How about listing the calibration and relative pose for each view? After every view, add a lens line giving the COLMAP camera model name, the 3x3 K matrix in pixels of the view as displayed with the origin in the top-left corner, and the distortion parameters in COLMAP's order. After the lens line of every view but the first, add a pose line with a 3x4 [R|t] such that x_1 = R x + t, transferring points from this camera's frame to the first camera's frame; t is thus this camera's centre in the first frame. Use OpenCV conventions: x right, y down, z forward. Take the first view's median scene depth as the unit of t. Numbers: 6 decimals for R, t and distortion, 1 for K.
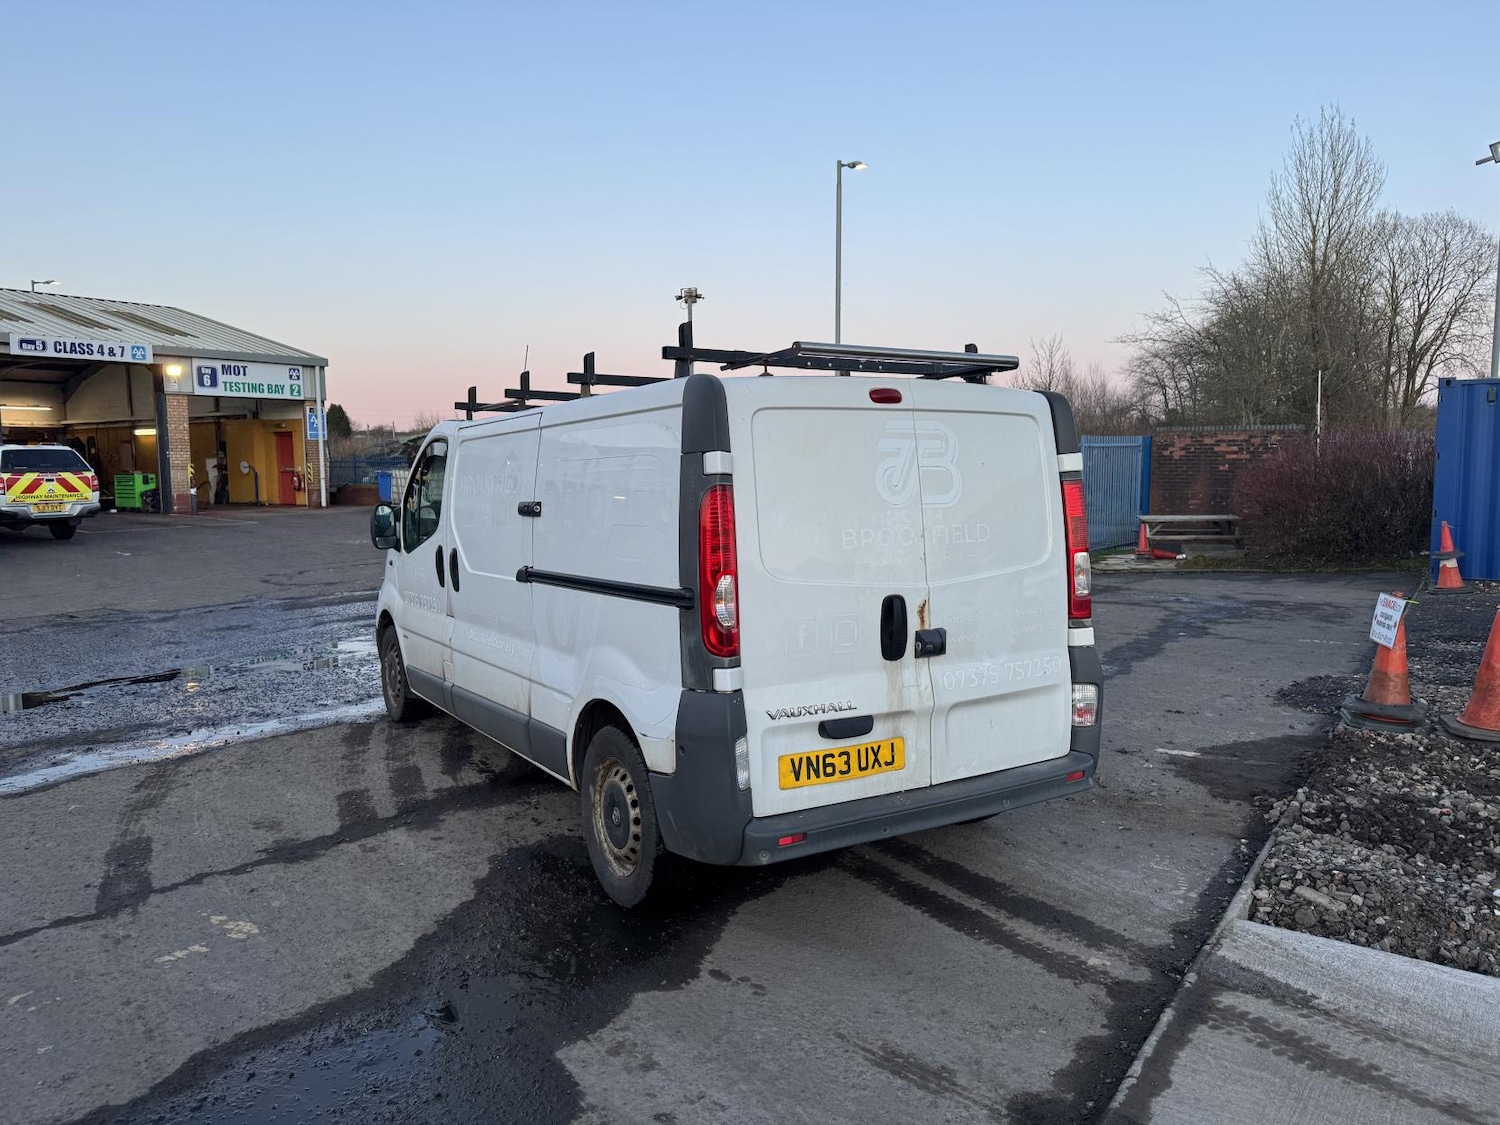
lens RADIAL K [[1047.5, 0, 747.5], [0, 1047.5, 559.6], [0, 0, 1]] dist [0.059932, -0.071194]
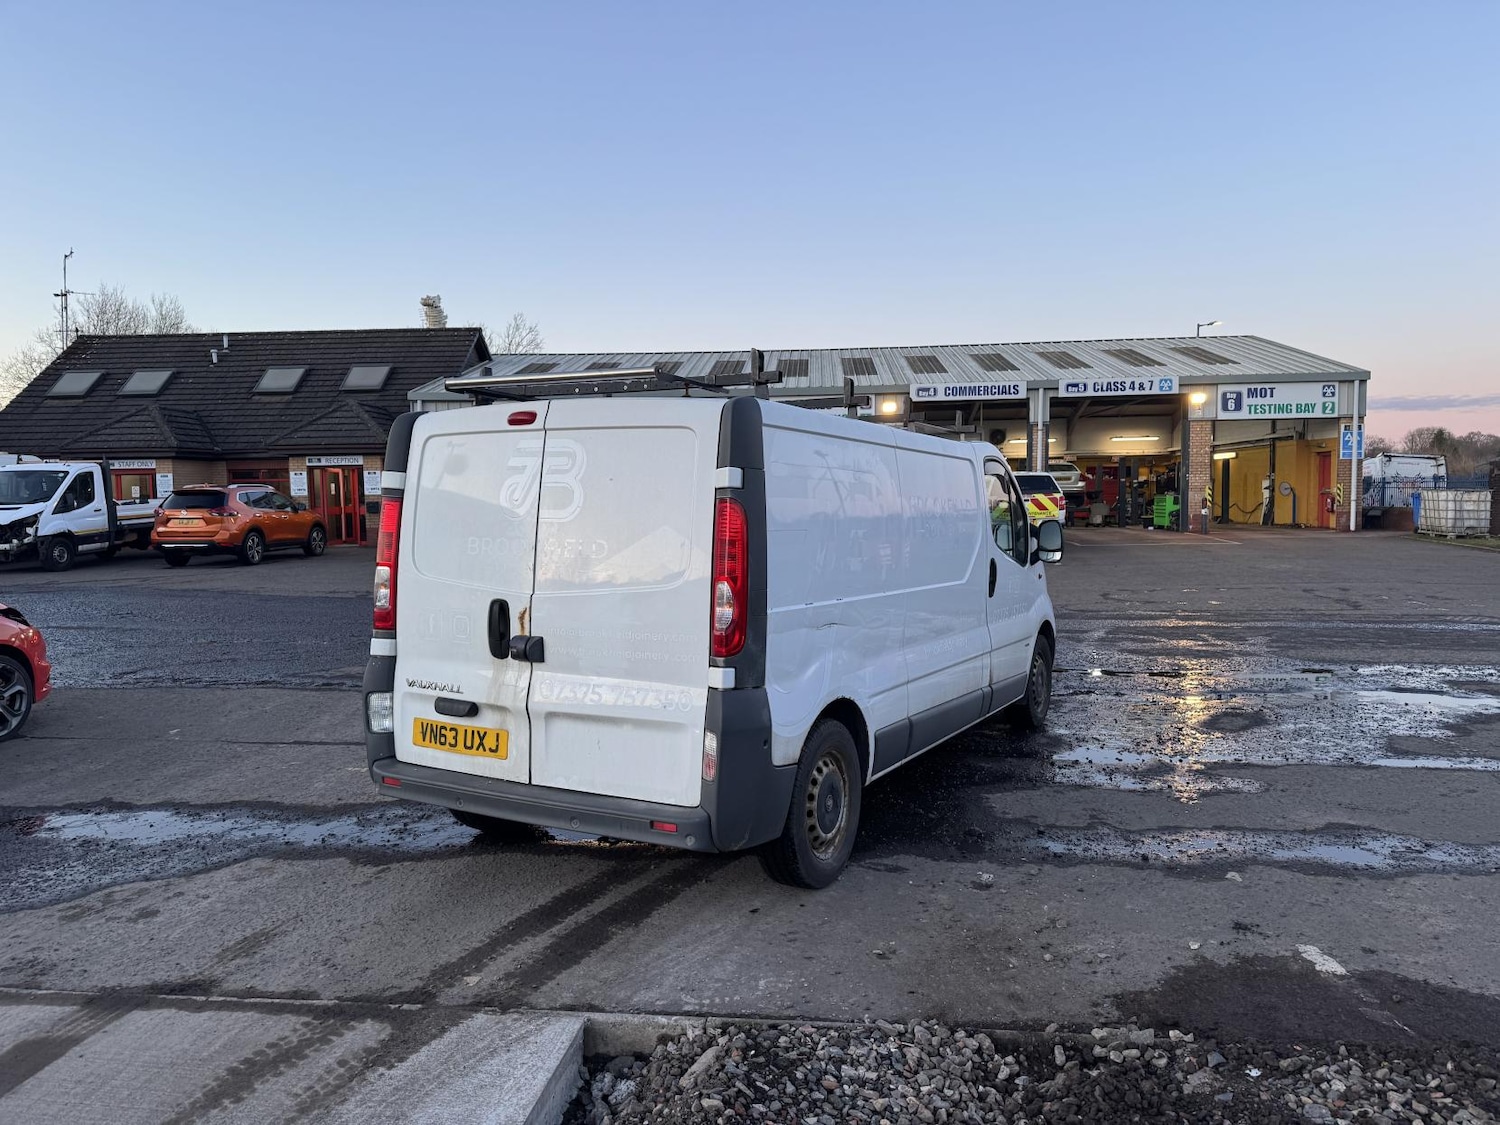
lens RADIAL K [[1047.6, 0, 757.6], [0, 1047.6, 570.4], [0, 0, 1]] dist [0.041587, -0.042459]
pose [[0.493488, 0.063660, -0.867420, 1.029044], [-0.072708, 0.996846, 0.031793, -0.043030], [0.866708, 0.047379, 0.496561, 0.574334]]
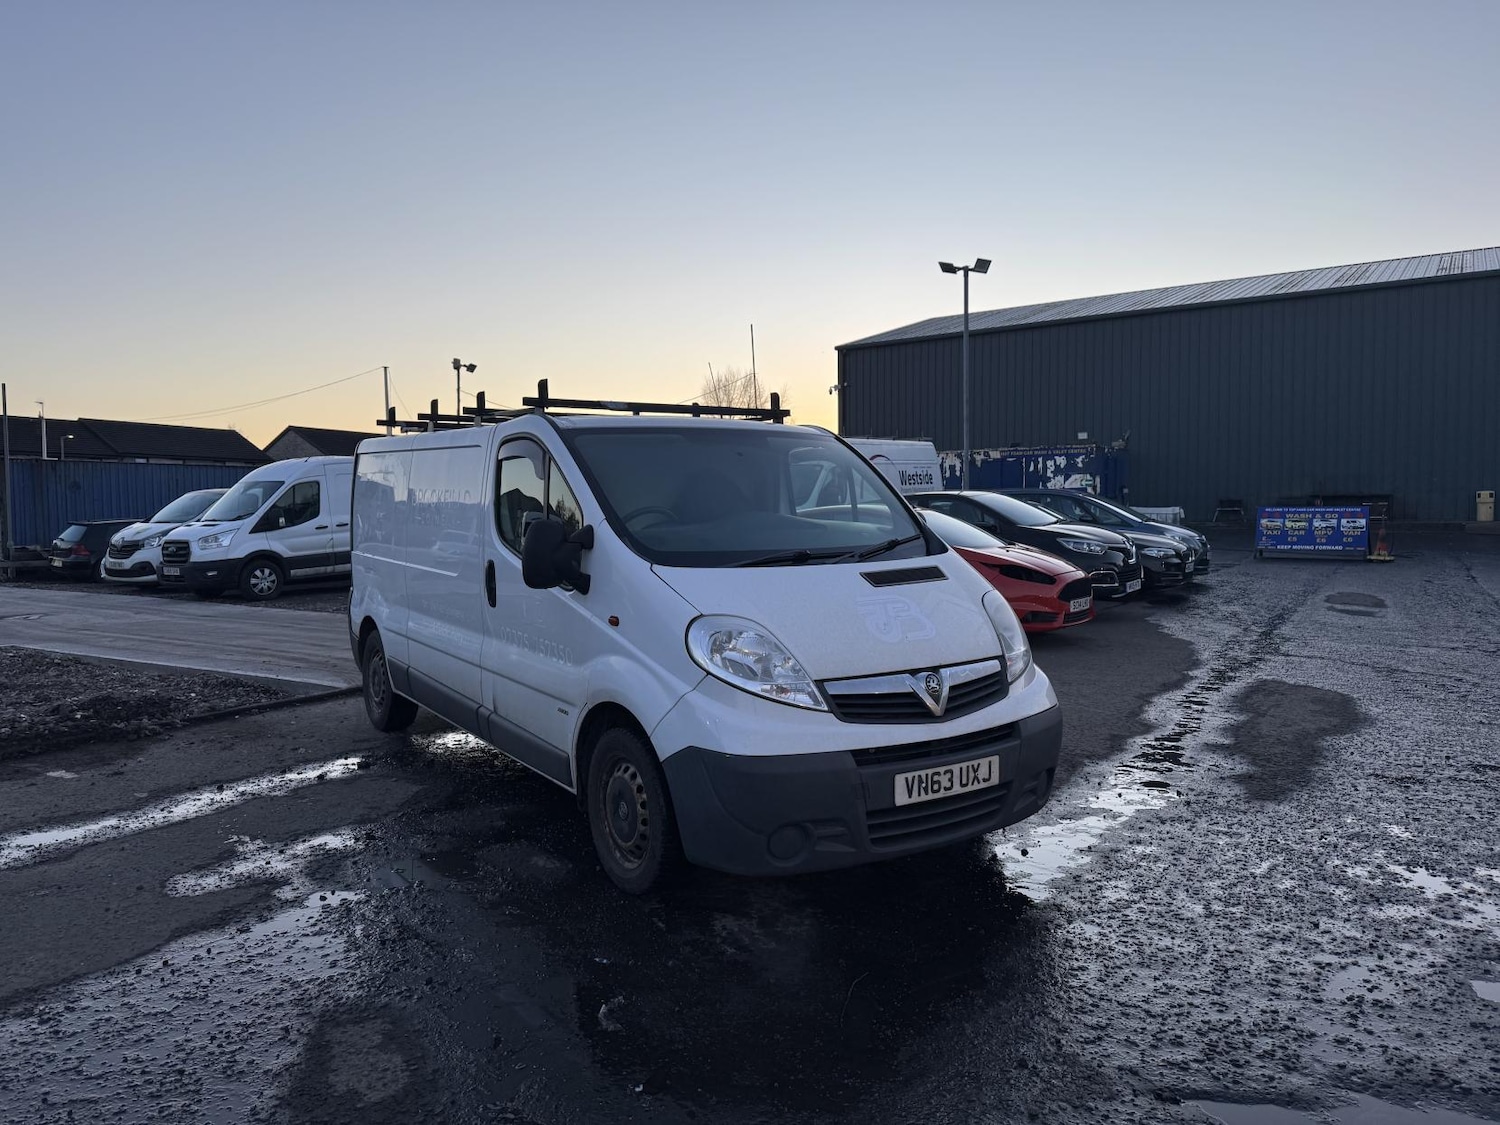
lens RADIAL K [[1054.9, 0, 740.0], [0, 1054.9, 557.4], [0, 0, 1]] dist [0.054160, -0.050932]
pose [[-0.999364, 0.013501, -0.033018, -0.262596], [0.008849, 0.990507, 0.137178, -0.199042], [0.034557, 0.136798, -0.989996, 2.704793]]
